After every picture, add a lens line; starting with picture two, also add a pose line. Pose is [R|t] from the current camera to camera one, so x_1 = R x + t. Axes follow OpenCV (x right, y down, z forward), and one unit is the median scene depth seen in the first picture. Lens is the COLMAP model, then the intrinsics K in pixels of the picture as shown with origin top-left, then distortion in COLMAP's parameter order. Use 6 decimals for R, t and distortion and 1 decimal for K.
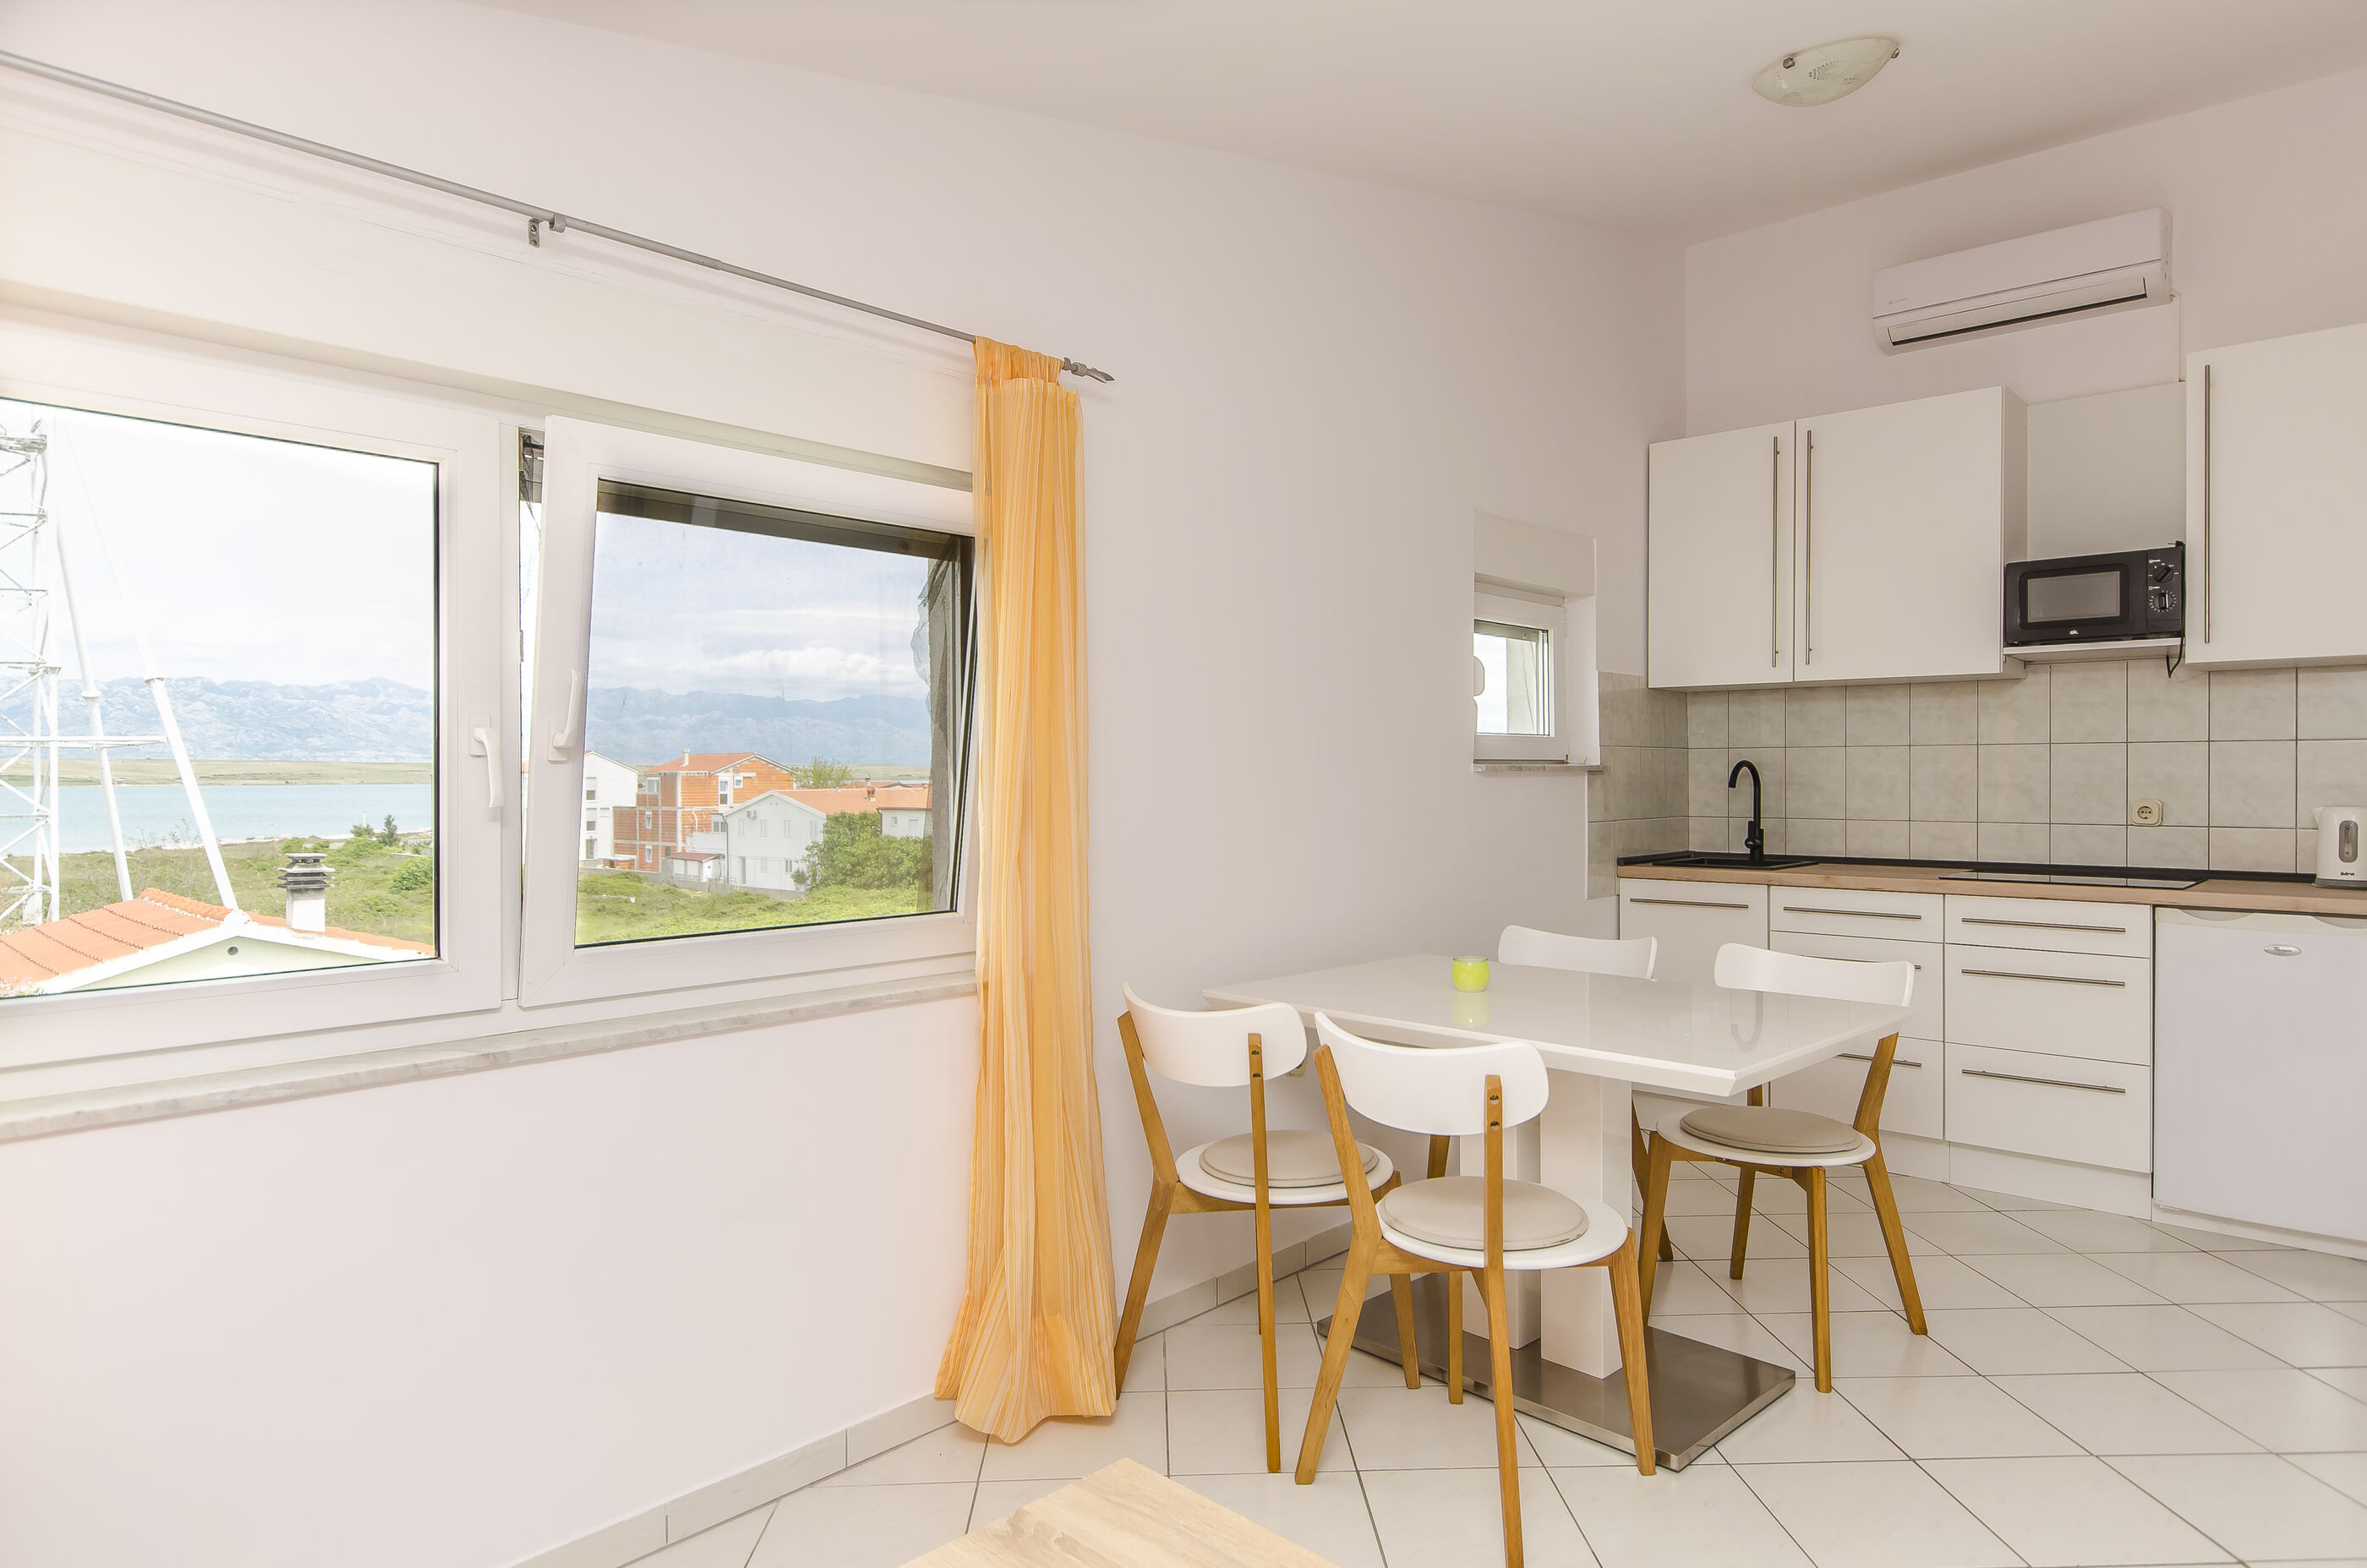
lens RADIAL K [[1380.9, 0, 1180.7], [0, 1380.9, 765.7], [0, 0, 1]] dist [0.001337, 0.002243]
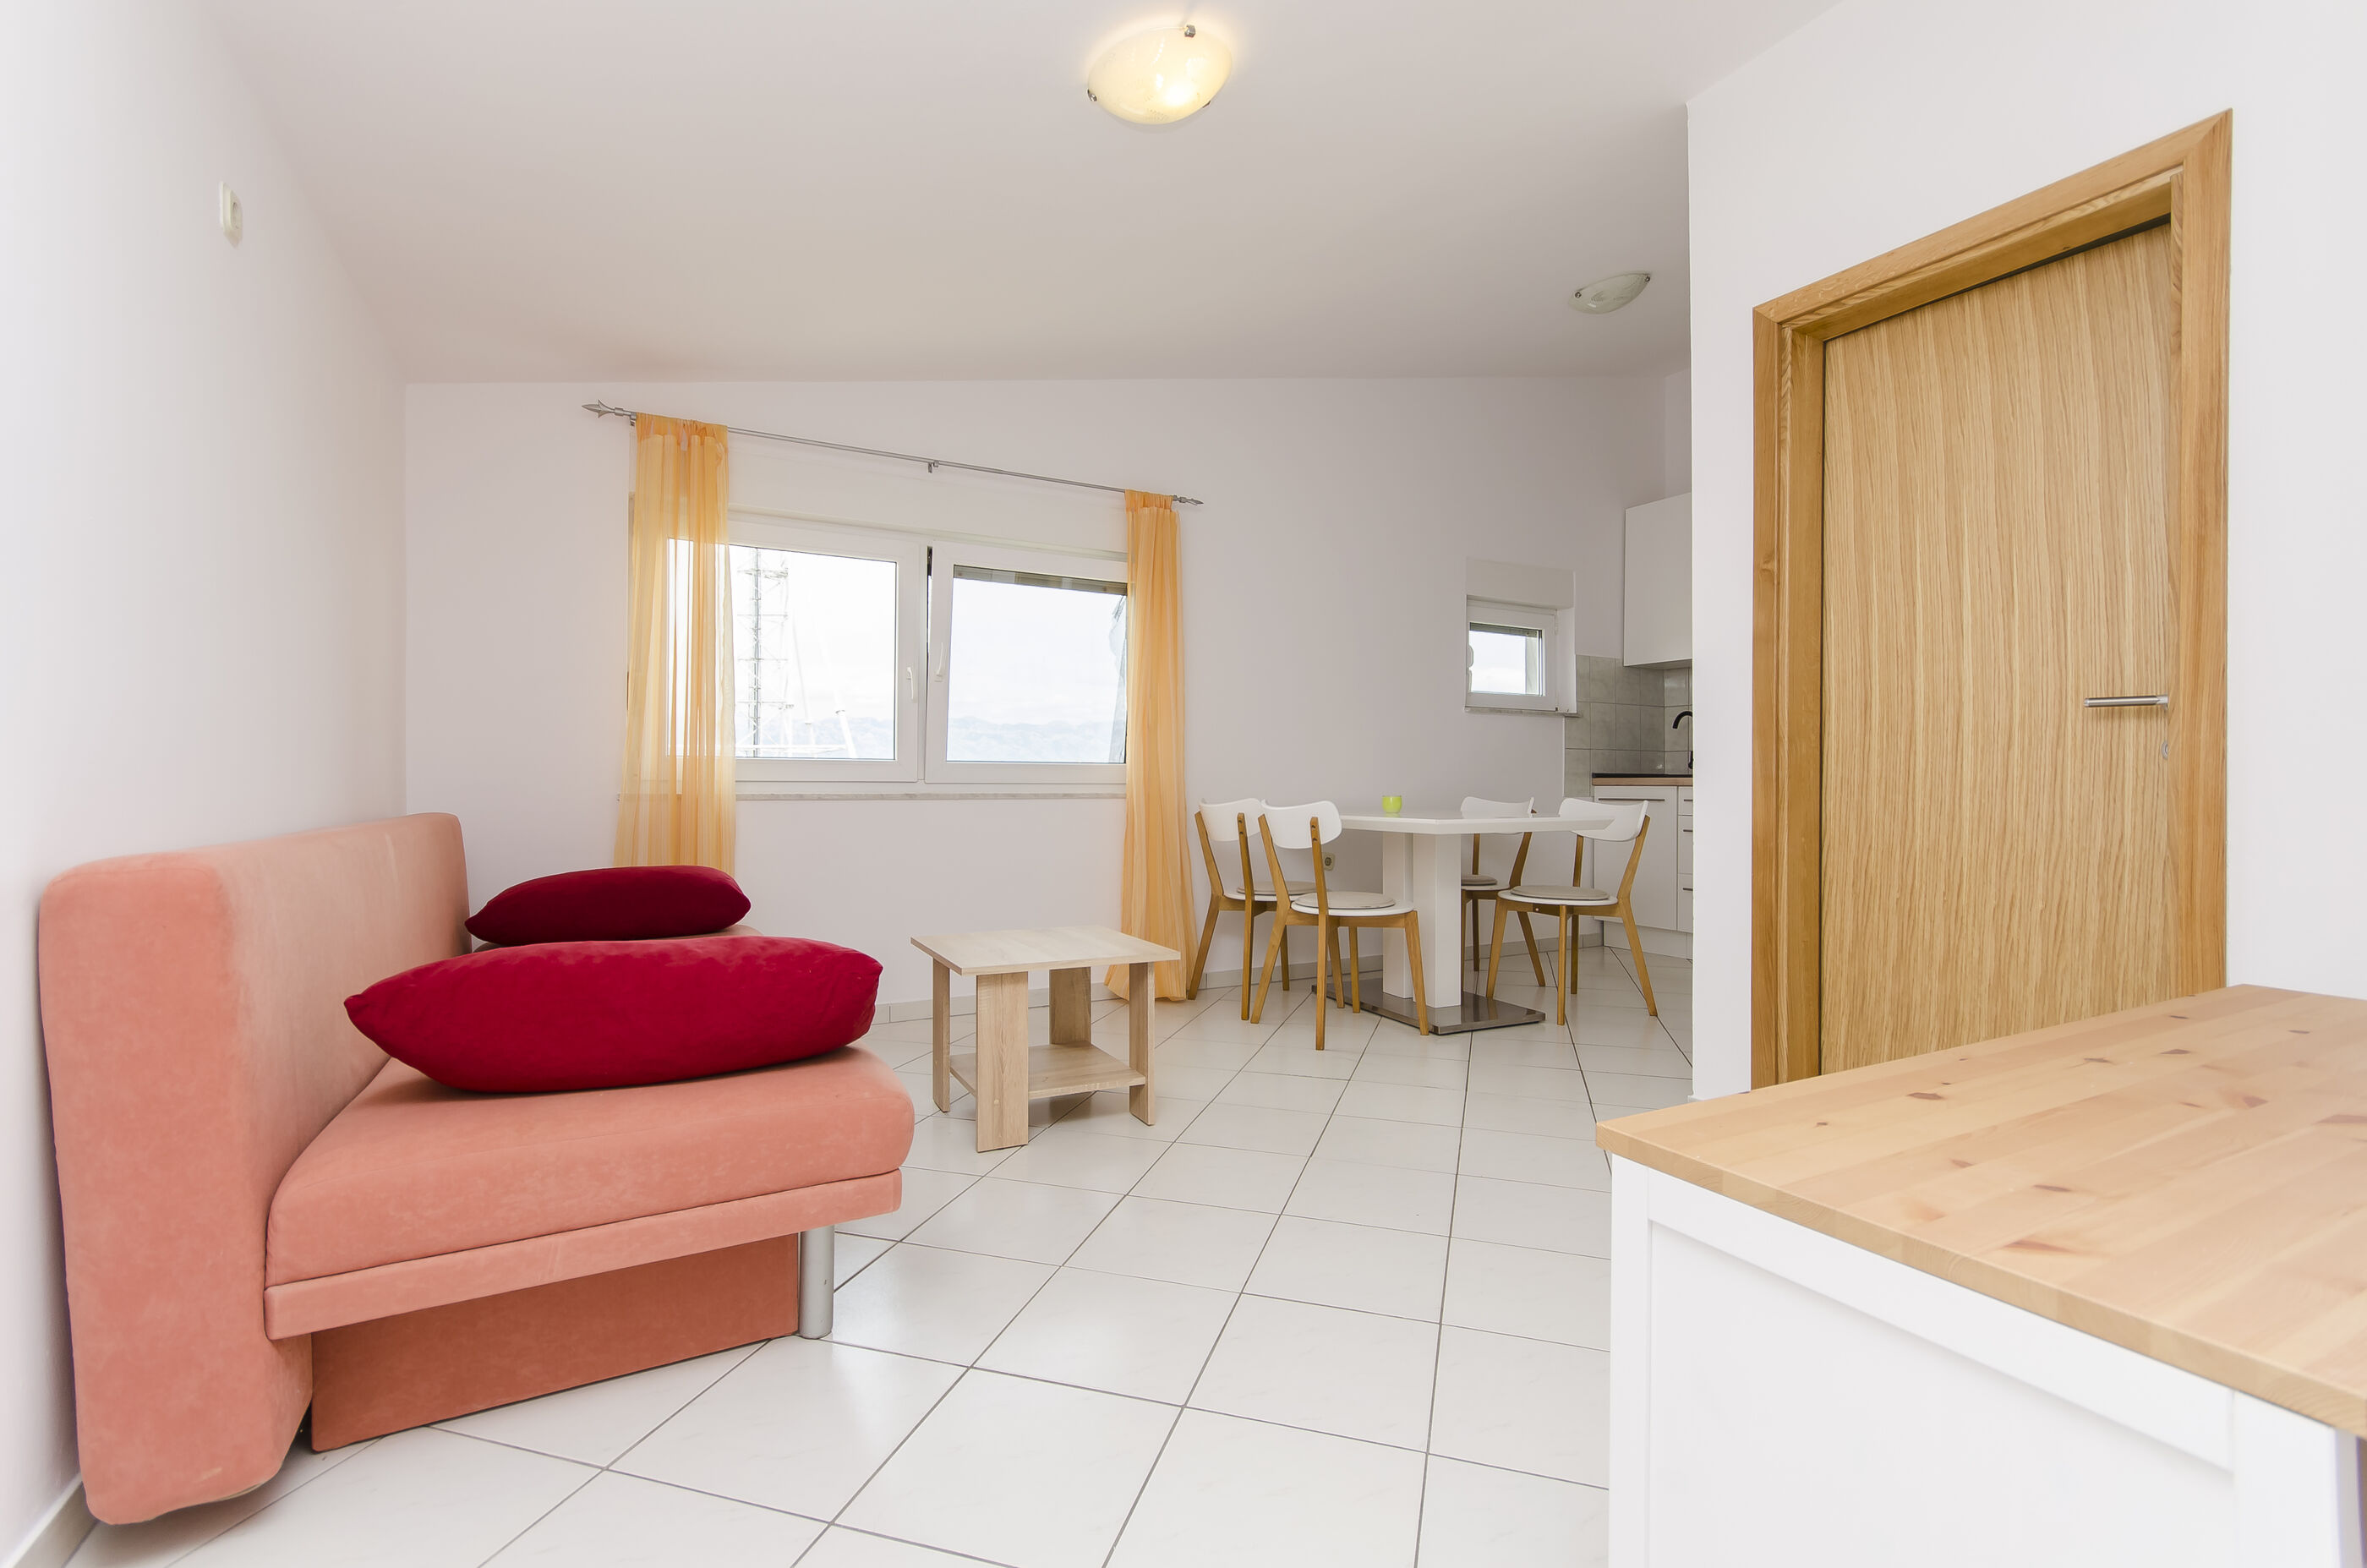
lens RADIAL K [[1032.7, 0, 1184.4], [0, 1032.7, 778.0], [0, 0, 1]] dist [0.011889, -0.001849]
pose [[0.949164, 0.008916, -0.314656, 0.284257], [-0.007727, 0.999958, 0.005026, 0.081409], [0.314688, -0.002339, 0.949192, -0.313690]]
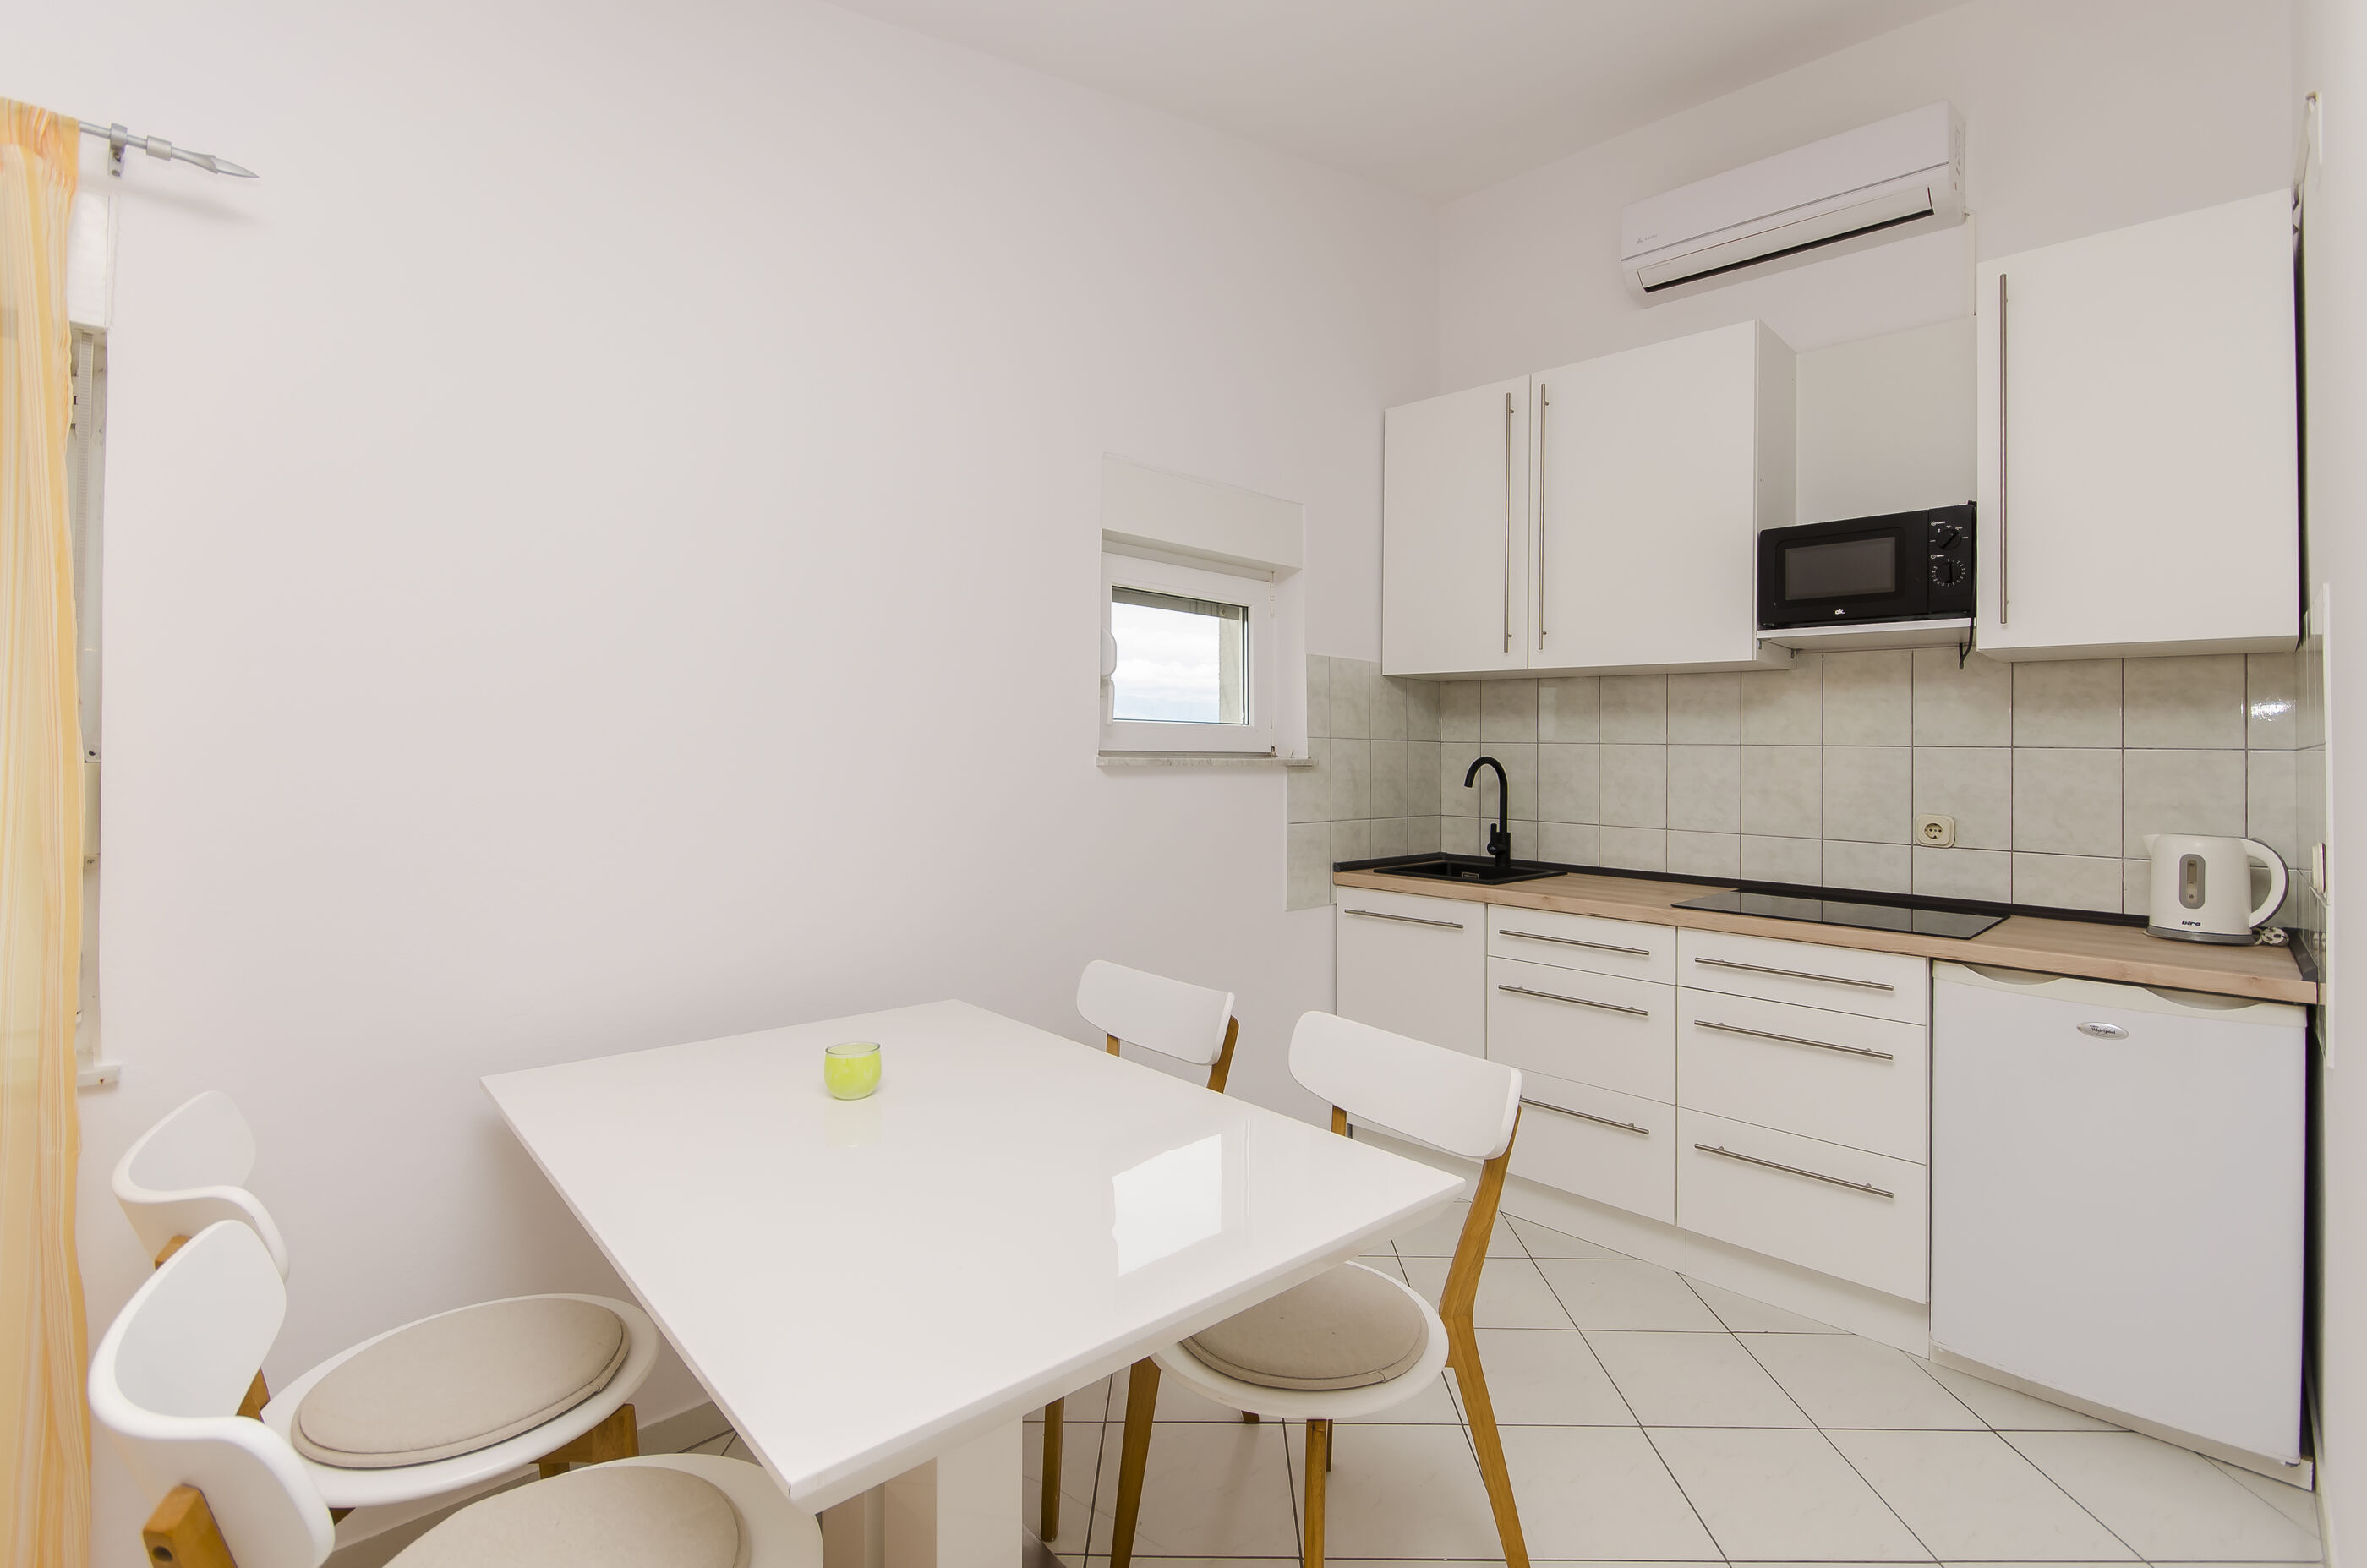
lens RADIAL K [[1081.8, 0, 1152.0], [0, 1081.8, 714.5], [0, 0, 1]] dist [0.001078, -0.002165]
pose [[0.997971, 0.017702, -0.061154, 0.278849], [-0.019315, 0.999478, -0.025885, -0.010623], [0.060664, 0.027014, 0.997793, 0.335402]]
